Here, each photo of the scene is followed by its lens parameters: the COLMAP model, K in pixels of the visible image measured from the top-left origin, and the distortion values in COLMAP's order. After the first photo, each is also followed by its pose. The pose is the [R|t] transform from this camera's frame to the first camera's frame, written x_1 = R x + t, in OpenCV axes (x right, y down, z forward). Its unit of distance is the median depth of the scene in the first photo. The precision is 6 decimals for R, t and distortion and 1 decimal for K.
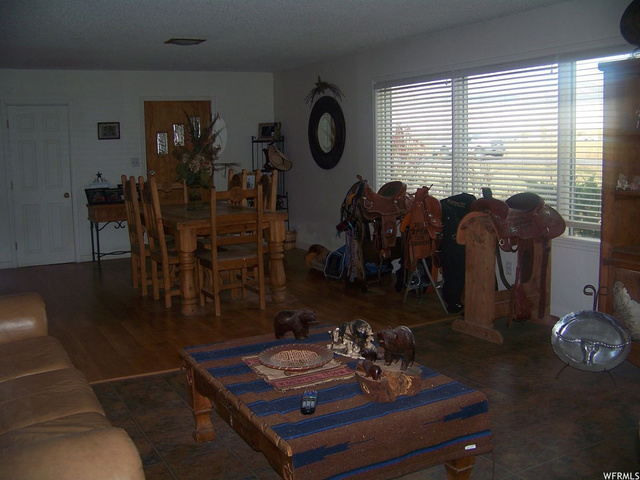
lens RADIAL K [[655.6, 0, 320.0], [0, 655.6, 240.0], [0, 0, 1]] dist [-0.081079, -0.013234]
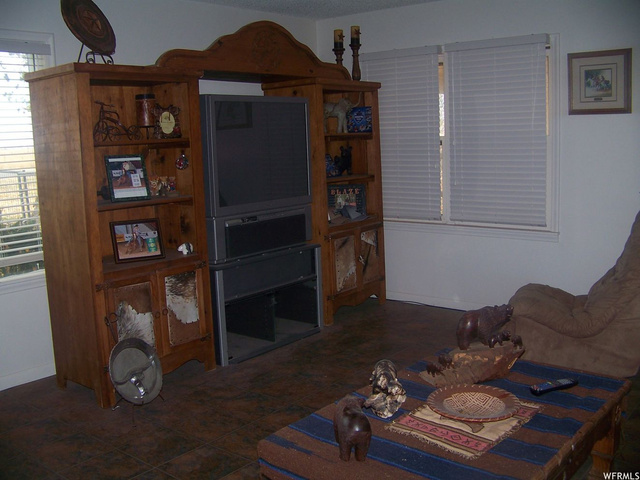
lens RADIAL K [[676.7, 0, 320.4], [0, 676.7, 215.7], [0, 0, 1]] dist [-0.064405, -0.008500]
pose [[-0.397130, -0.063323, 0.915575, -0.668479], [0.150119, 0.979699, 0.132872, -0.178837], [-0.905401, 0.190213, -0.379562, 1.349380]]
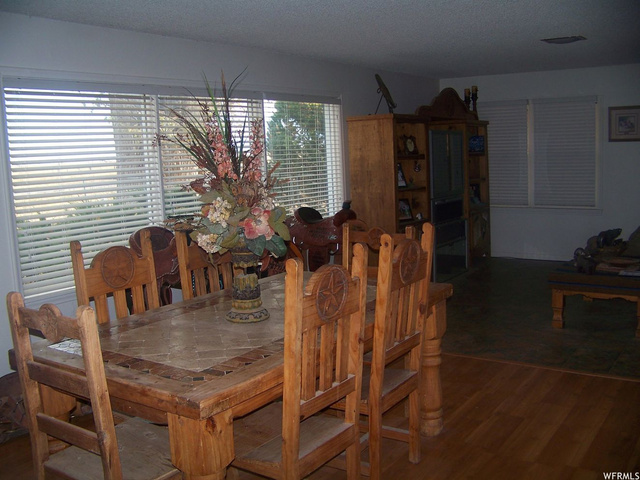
lens RADIAL K [[655.6, 0, 320.0], [0, 655.6, 240.0], [0, 0, 1]] dist [-0.081079, -0.013234]
pose [[-0.482393, -0.064371, 0.873587, -0.806175], [0.150512, 0.976373, 0.155057, -0.212062], [-0.862927, 0.206283, -0.461307, 1.644821]]
